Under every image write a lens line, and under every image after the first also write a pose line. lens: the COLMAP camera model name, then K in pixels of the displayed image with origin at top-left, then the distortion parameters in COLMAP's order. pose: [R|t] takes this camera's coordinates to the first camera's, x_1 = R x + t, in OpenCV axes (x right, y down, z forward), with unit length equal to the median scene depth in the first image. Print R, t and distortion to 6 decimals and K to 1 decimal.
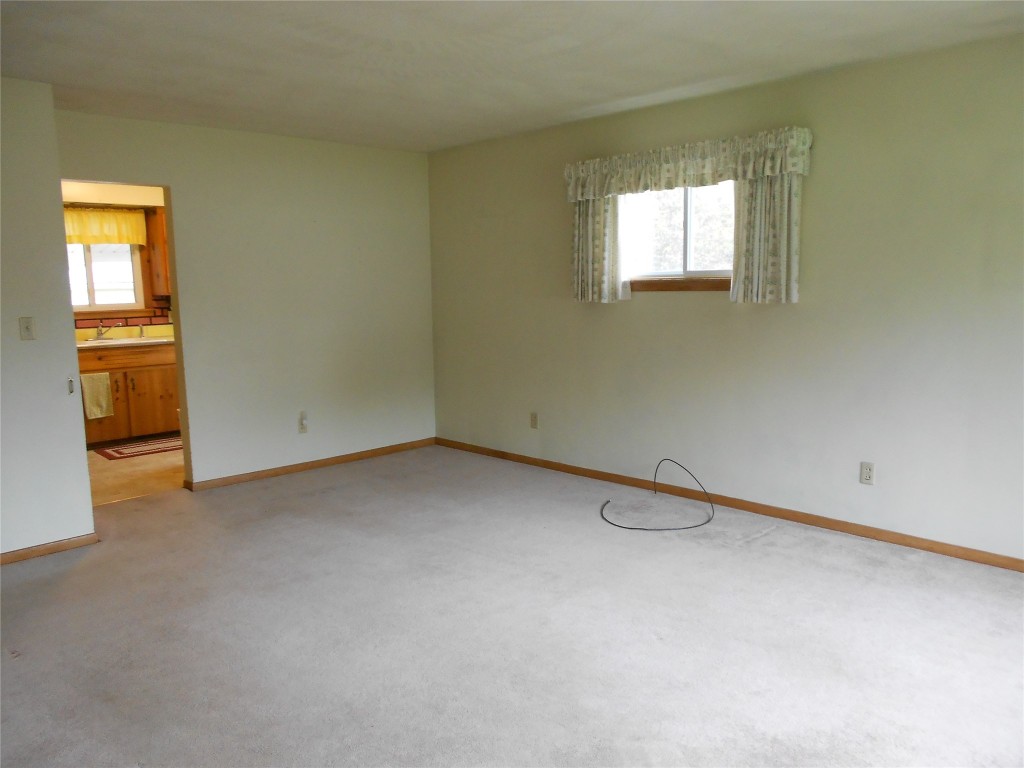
lens RADIAL K [[784.2, 0, 512.0], [0, 784.2, 384.0], [0, 0, 1]] dist [-0.004123, -0.001527]
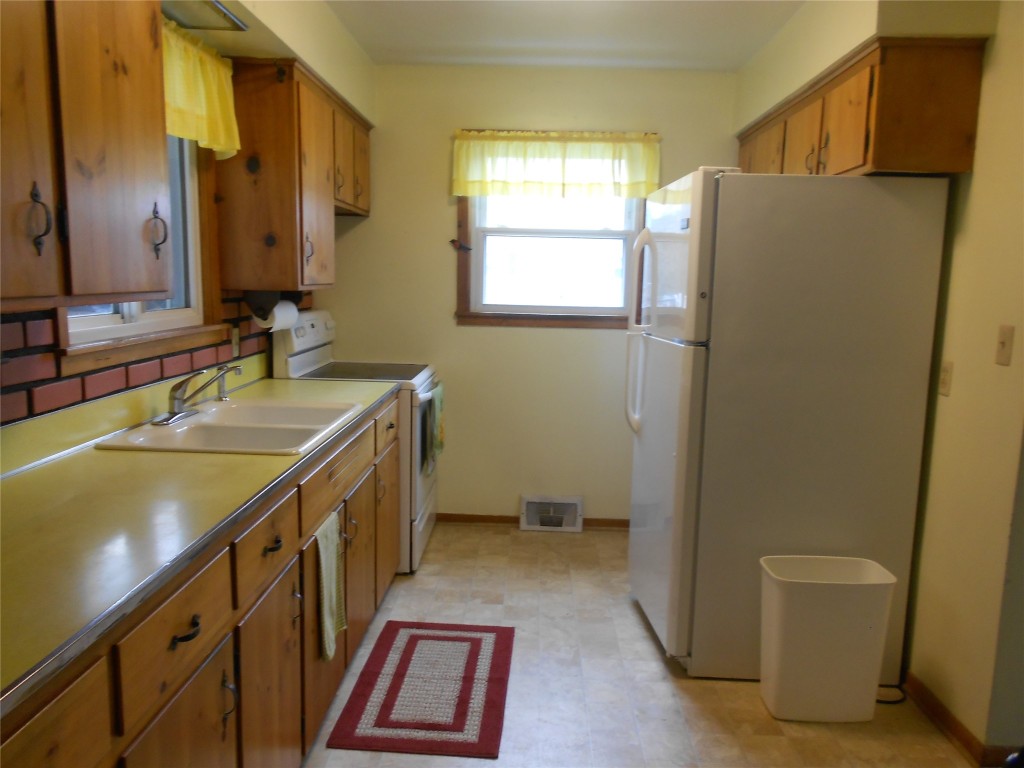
lens RADIAL K [[784.2, 0, 512.0], [0, 784.2, 384.0], [0, 0, 1]] dist [-0.004123, -0.001527]
pose [[0.744761, -0.061408, 0.664500, -0.615872], [0.054100, 0.998036, 0.031597, -0.071632], [-0.665135, 0.012417, 0.746620, 0.623550]]
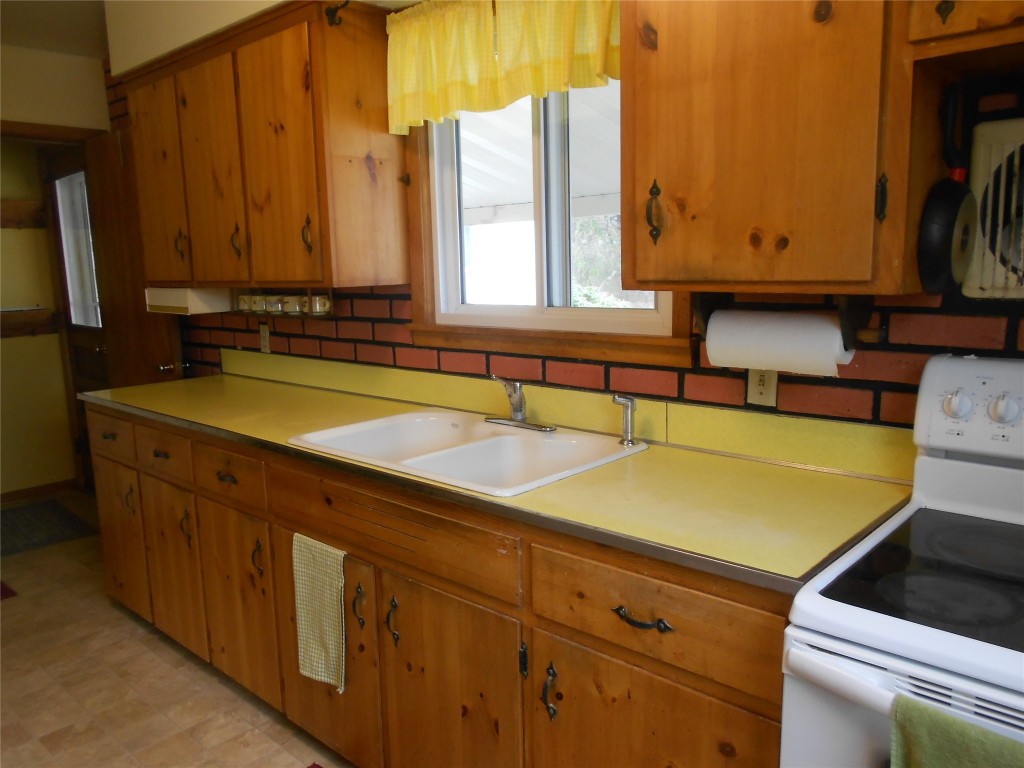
lens RADIAL K [[784.2, 0, 512.0], [0, 784.2, 384.0], [0, 0, 1]] dist [-0.004123, -0.001527]
pose [[0.036676, 0.176849, -0.983554, -0.214086], [-0.104594, 0.979490, 0.172218, -0.120685], [0.993839, 0.096557, 0.054421, 0.941358]]
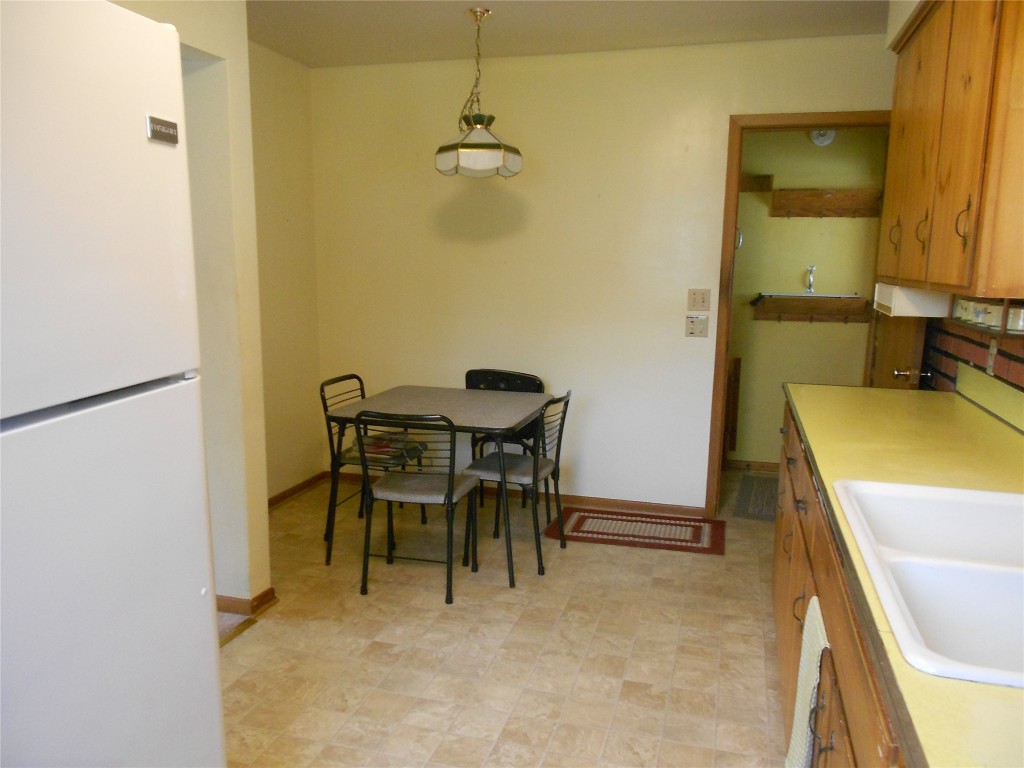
lens RADIAL K [[792.8, 0, 512.0], [0, 792.8, 384.0], [0, 0, 1]] dist [-0.003648, -0.003253]
pose [[-0.872044, 0.085867, -0.481835, -0.306345], [-0.062134, 0.957100, 0.283017, -0.129534], [0.485467, 0.276741, -0.829299, 1.016291]]
